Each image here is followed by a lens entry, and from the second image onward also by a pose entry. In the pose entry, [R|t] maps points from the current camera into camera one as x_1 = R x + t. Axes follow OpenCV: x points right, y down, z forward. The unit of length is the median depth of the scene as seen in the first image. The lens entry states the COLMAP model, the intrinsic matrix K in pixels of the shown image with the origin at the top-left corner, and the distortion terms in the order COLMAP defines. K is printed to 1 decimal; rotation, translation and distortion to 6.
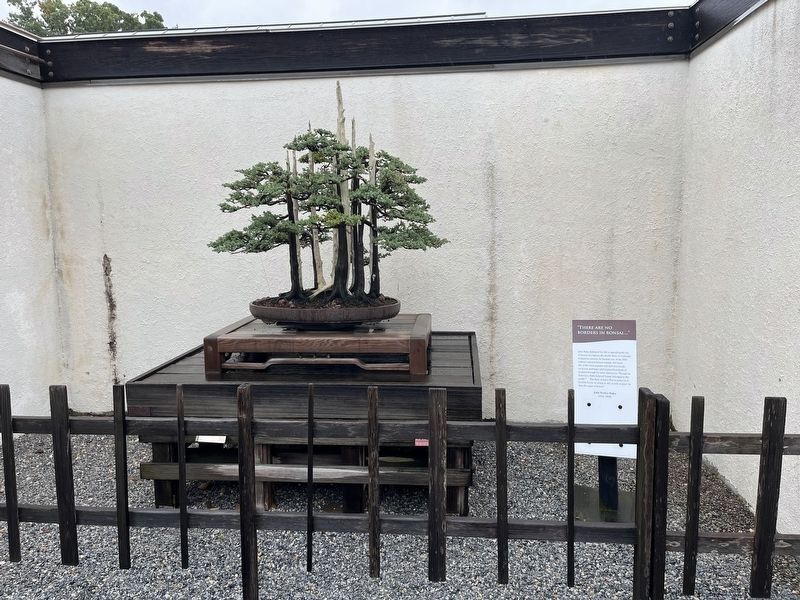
lens RADIAL K [[587.2, 0, 398.0], [0, 587.2, 301.4], [0, 0, 1]] dist [0.034510, -0.000922]
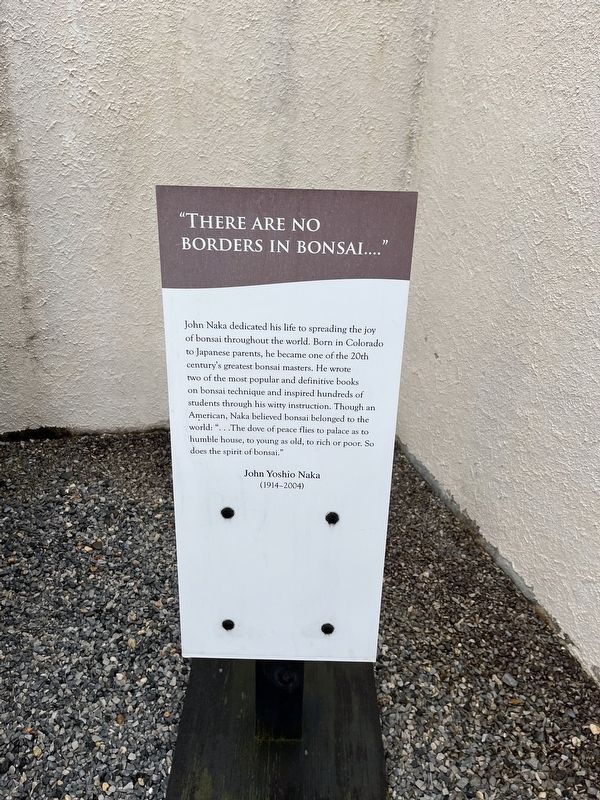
lens RADIAL K [[587.2, 0, 300.9], [0, 587.2, 401.9], [0, 0, 1]] dist [0.034510, -0.000922]
pose [[0.920273, -0.087321, 0.381408, 0.251121], [-0.036813, 0.951133, 0.306580, 0.038638], [-0.389540, -0.296179, 0.872087, 0.750400]]
